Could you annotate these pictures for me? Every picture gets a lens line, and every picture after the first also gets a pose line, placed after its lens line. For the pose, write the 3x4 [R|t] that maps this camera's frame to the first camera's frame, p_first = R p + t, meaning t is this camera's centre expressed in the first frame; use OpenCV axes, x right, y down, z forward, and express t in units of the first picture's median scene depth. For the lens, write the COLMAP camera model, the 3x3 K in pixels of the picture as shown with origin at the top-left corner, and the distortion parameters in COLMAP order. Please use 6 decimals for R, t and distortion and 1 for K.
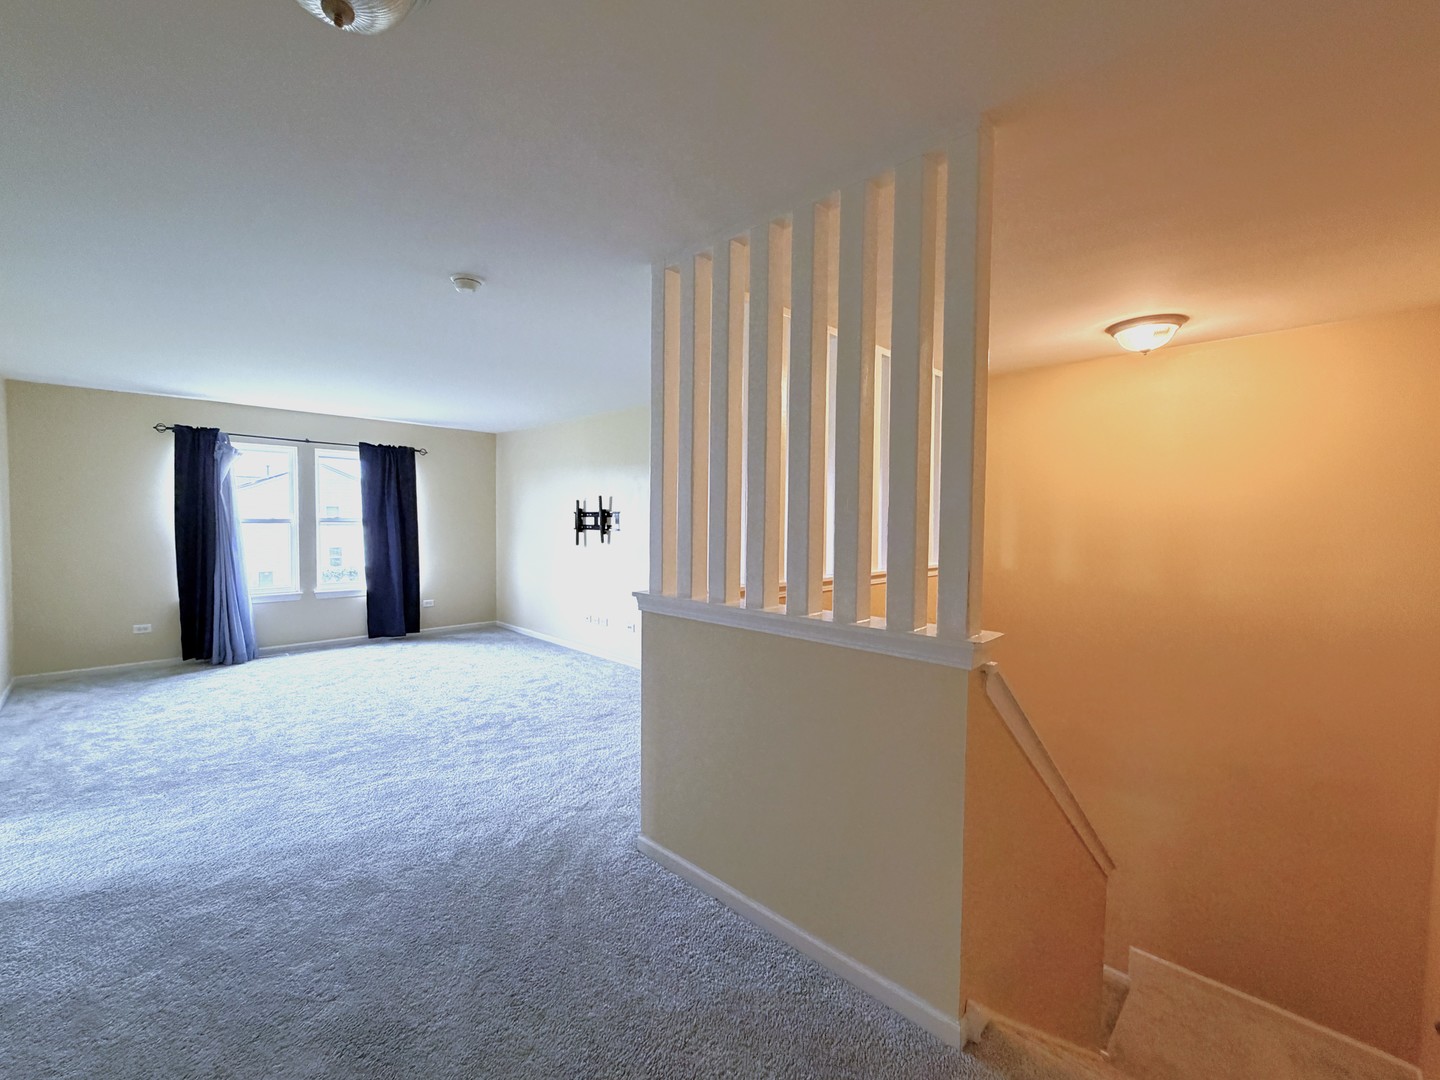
lens RADIAL K [[598.8, 0, 715.5], [0, 598.8, 538.1], [0, 0, 1]] dist [-0.003382, 0.000102]
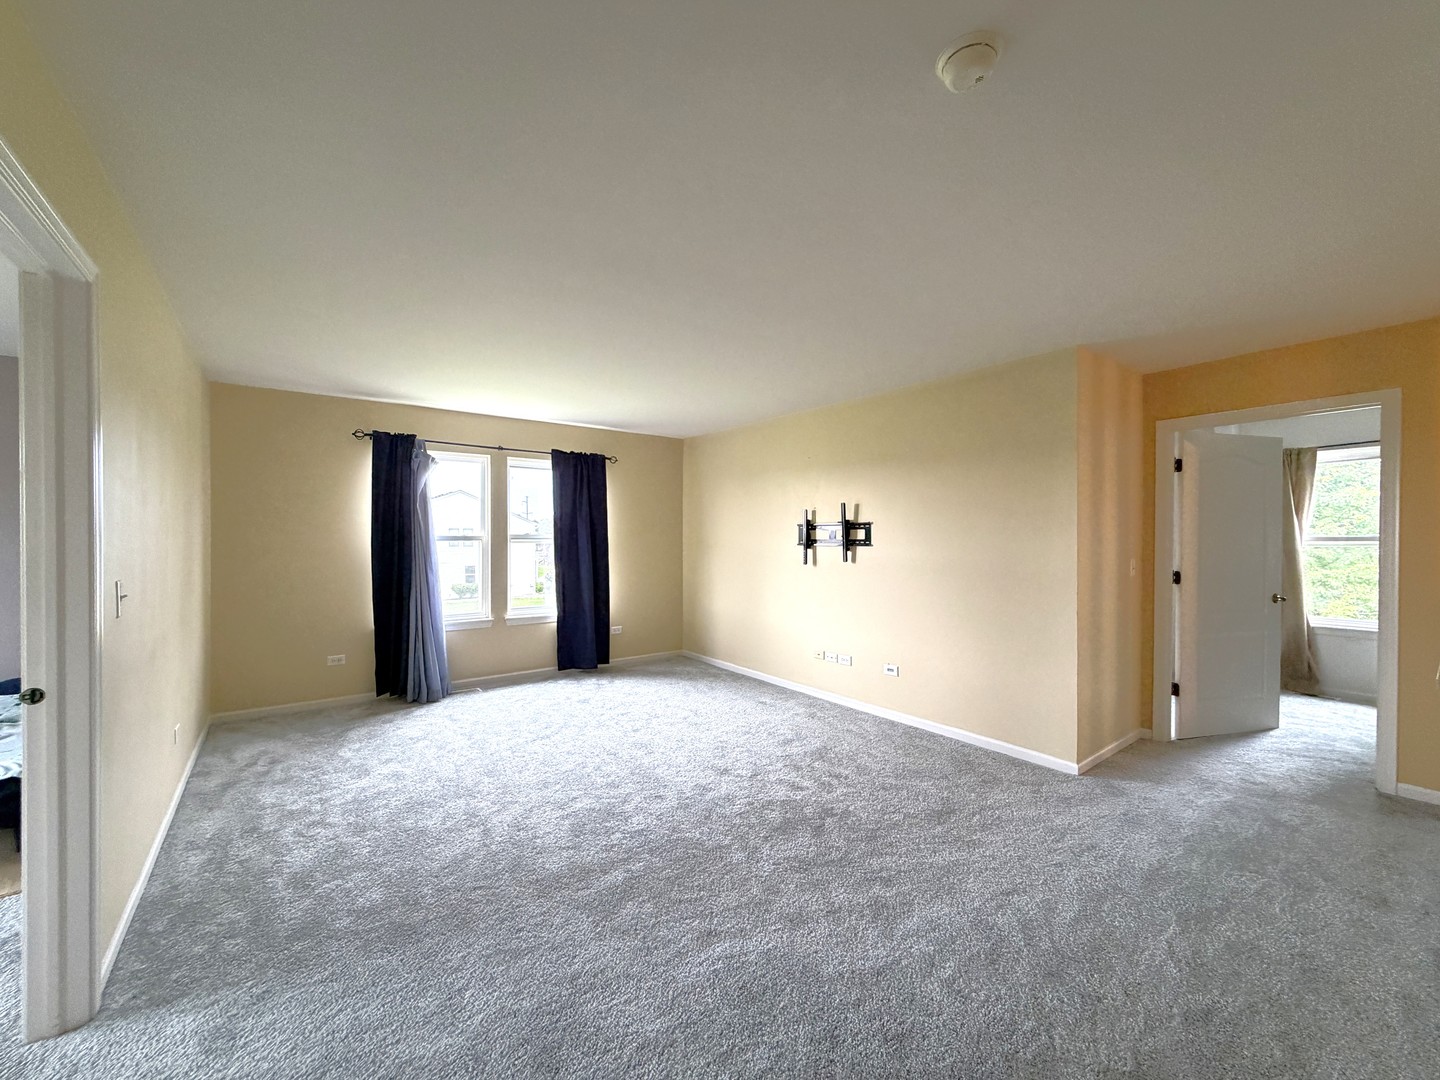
lens RADIAL K [[572.5, 0, 714.8], [0, 572.5, 537.3], [0, 0, 1]] dist [-0.000913, -0.000213]
pose [[0.988518, -0.009346, -0.150816, -0.272445], [0.004574, 0.999479, -0.031958, -0.001194], [0.151036, 0.030901, 0.988045, 0.236764]]
